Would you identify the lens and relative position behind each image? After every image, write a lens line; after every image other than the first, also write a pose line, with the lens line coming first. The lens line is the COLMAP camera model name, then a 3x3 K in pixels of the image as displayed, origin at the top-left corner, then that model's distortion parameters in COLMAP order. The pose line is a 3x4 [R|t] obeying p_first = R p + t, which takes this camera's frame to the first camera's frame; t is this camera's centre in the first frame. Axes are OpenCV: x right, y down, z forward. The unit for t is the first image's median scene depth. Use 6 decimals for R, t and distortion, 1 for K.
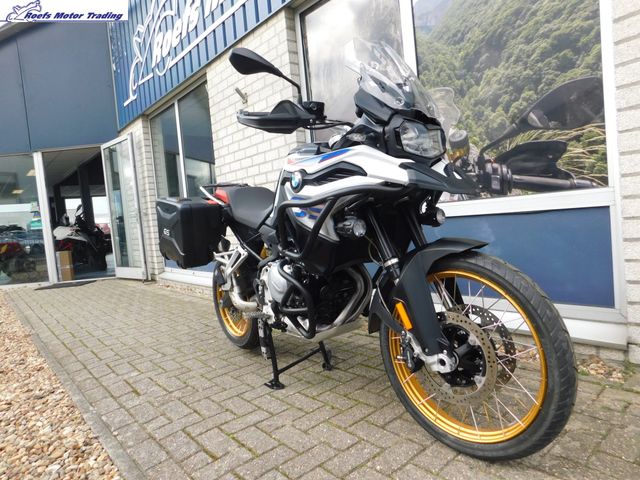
lens RADIAL K [[418.7, 0, 319.0], [0, 418.7, 239.8], [0, 0, 1]] dist [-0.031823, 0.027035]
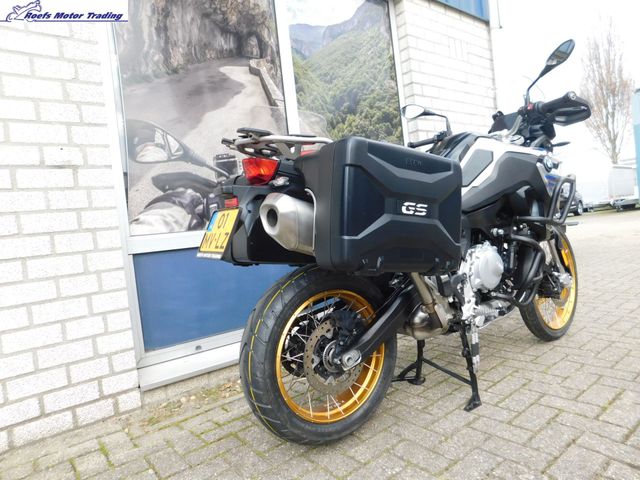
lens RADIAL K [[418.7, 0, 321.7], [0, 418.7, 237.6], [0, 0, 1]] dist [-0.031823, 0.027035]
pose [[0.050062, 0.050389, 0.997474, -0.982638], [0.164617, 0.984651, -0.058003, 0.028294], [-0.985086, 0.167105, 0.040999, 1.243109]]
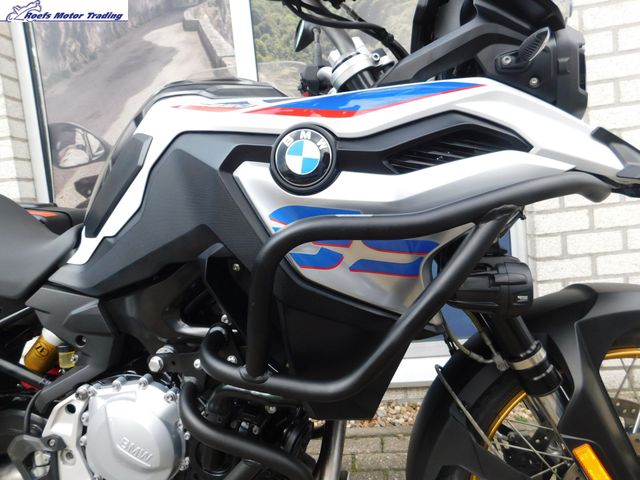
lens RADIAL K [[418.7, 0, 323.3], [0, 418.7, 237.7], [0, 0, 1]] dist [-0.031823, 0.027035]
pose [[0.743261, -0.041343, 0.667723, -0.196975], [0.076352, 0.996809, -0.023270, -0.052262], [-0.664631, 0.068278, 0.744046, 0.563073]]
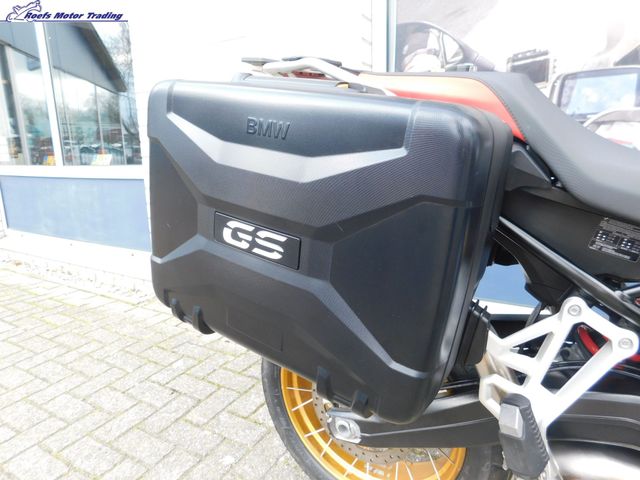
lens RADIAL K [[418.7, 0, 319.9], [0, 418.7, 237.9], [0, 0, 1]] dist [-0.031823, 0.027035]
pose [[0.932604, -0.007646, 0.360819, -0.481070], [-0.039940, 0.991448, 0.124242, -0.052268], [-0.358683, -0.130280, 0.924323, 0.906458]]
